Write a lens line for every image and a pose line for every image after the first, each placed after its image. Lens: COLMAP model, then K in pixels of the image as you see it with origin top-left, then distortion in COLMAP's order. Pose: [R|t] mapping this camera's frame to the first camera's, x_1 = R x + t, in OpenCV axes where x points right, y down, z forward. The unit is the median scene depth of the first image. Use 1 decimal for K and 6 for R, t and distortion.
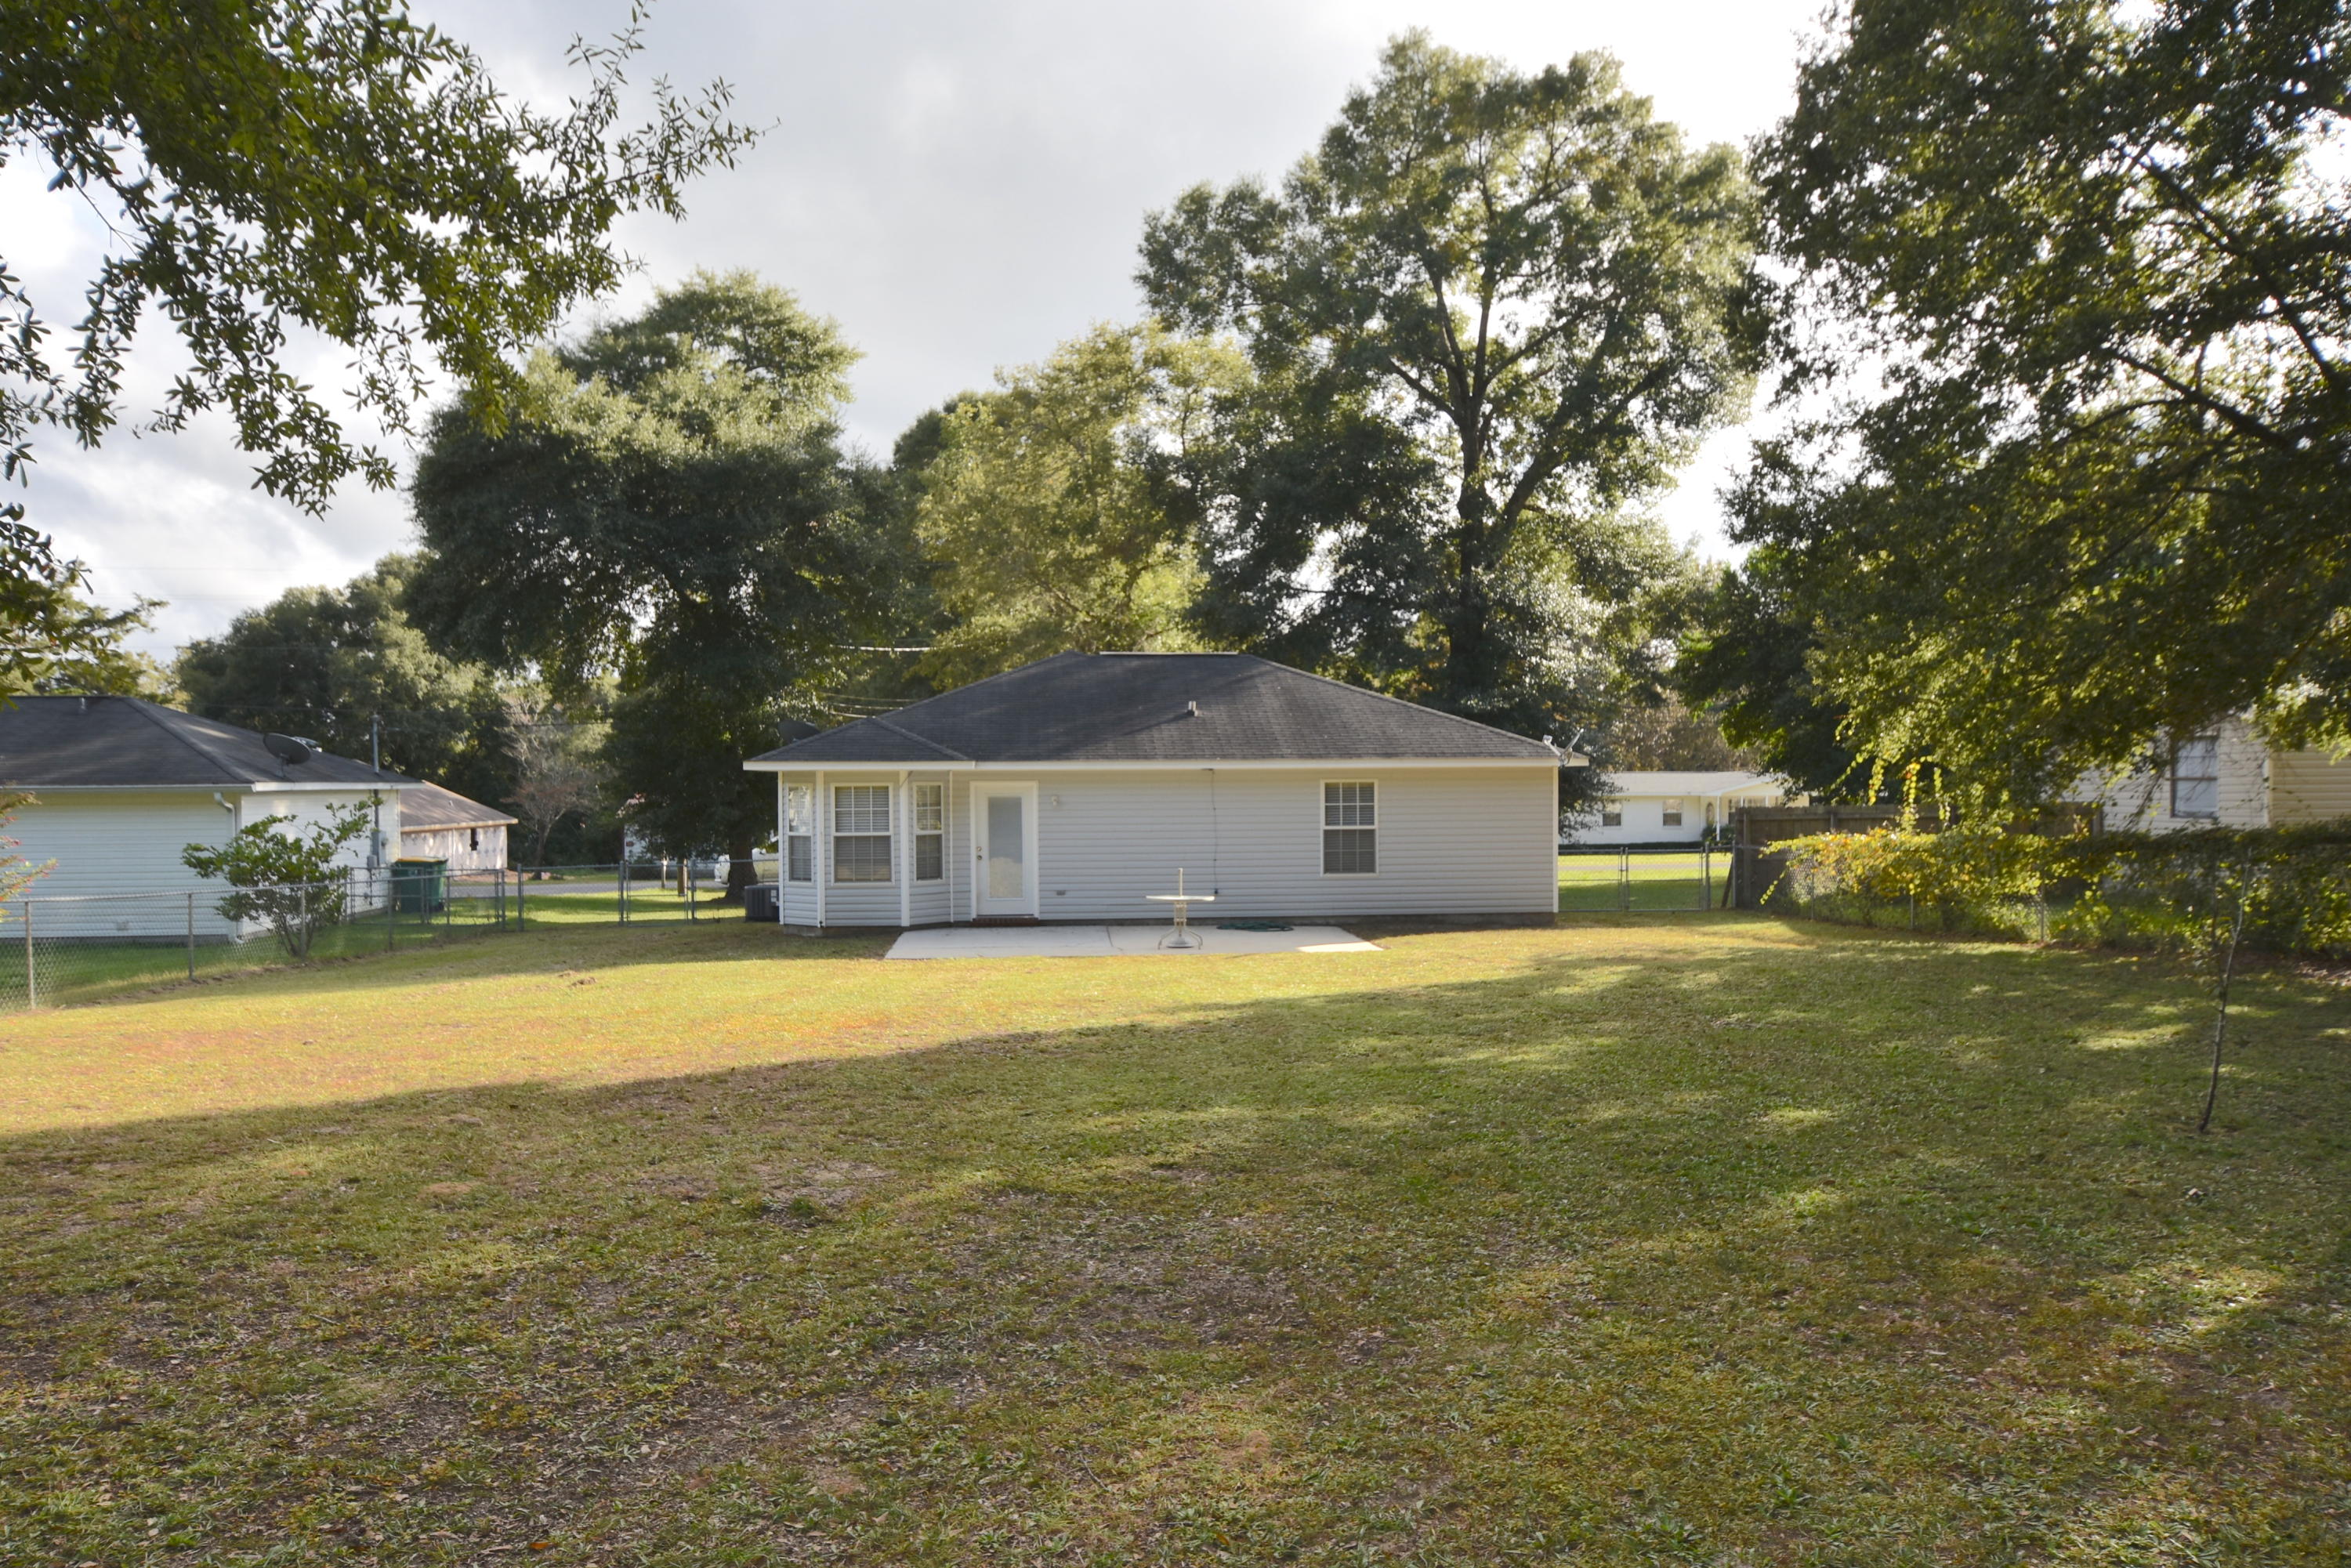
lens RADIAL K [[1644.8, 0, 1180.2], [0, 1644.8, 781.7], [0, 0, 1]] dist [0.005986, 0.001355]
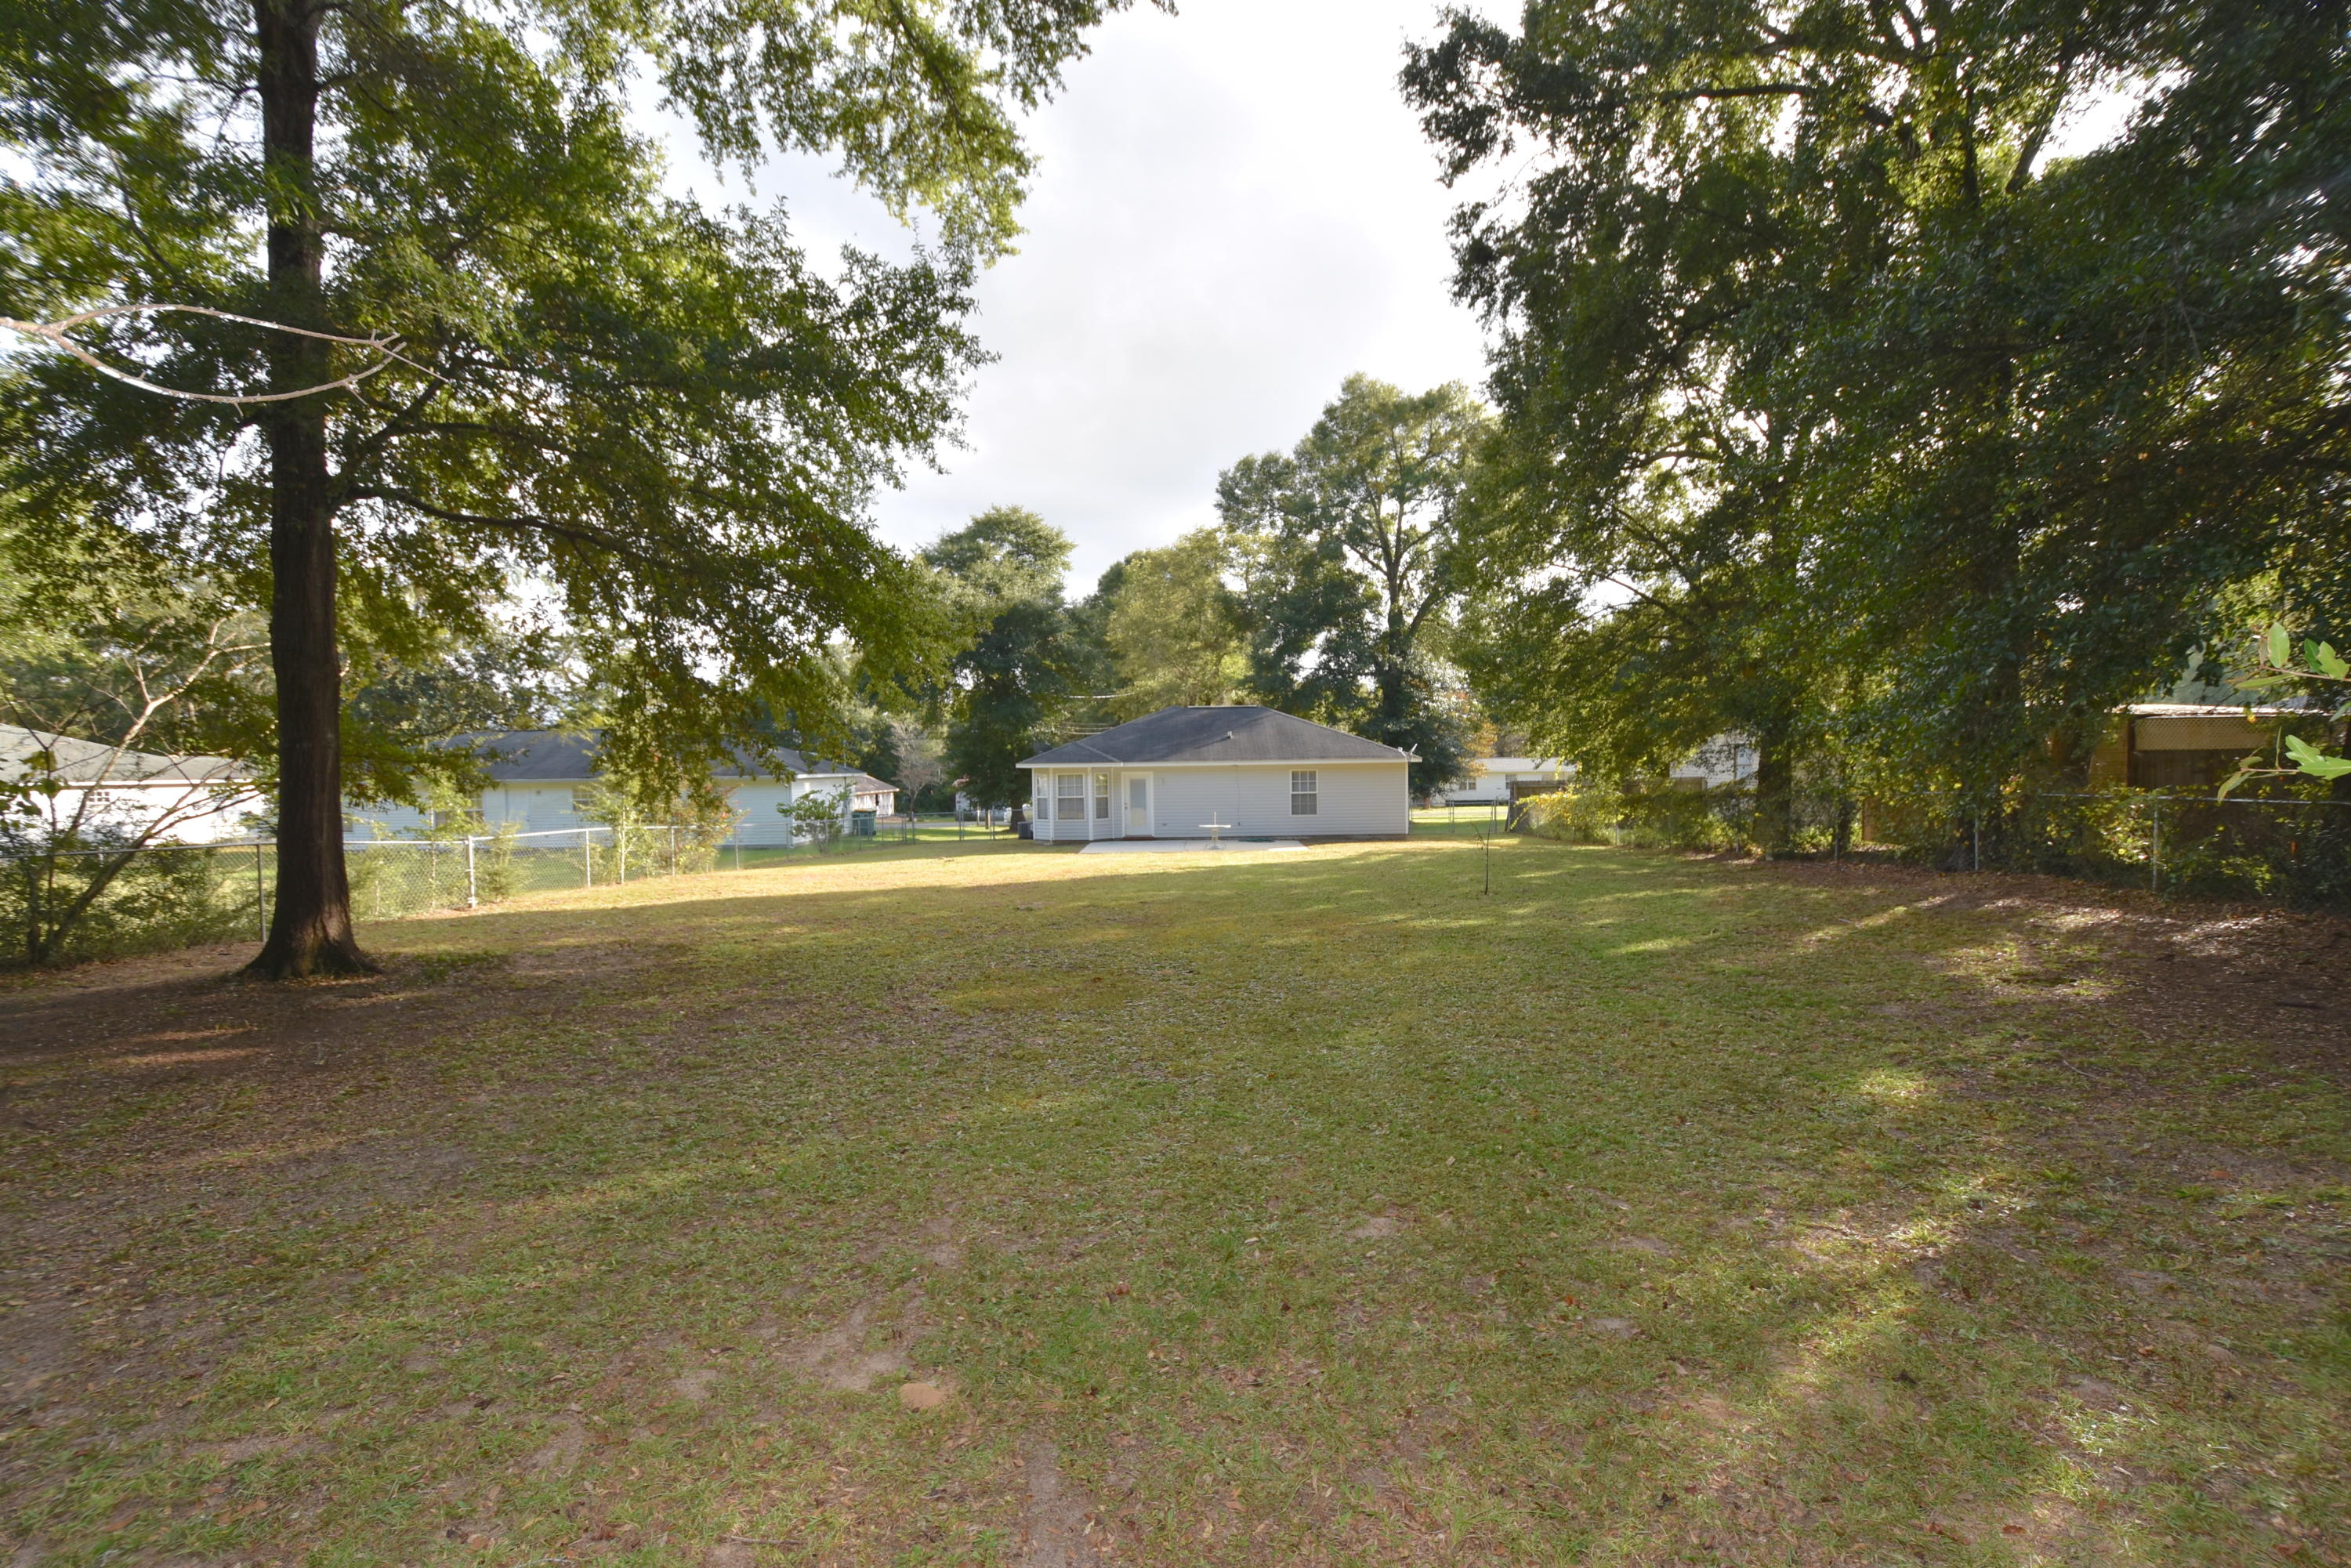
lens RADIAL K [[1033.8, 0, 1170.8], [0, 1033.8, 783.5], [0, 0, 1]] dist [-0.018344, -0.005116]
pose [[0.993272, -0.006460, -0.115629, 0.058625], [0.008889, 0.999750, 0.020500, -0.007816], [0.115467, -0.021390, 0.993081, -0.204914]]
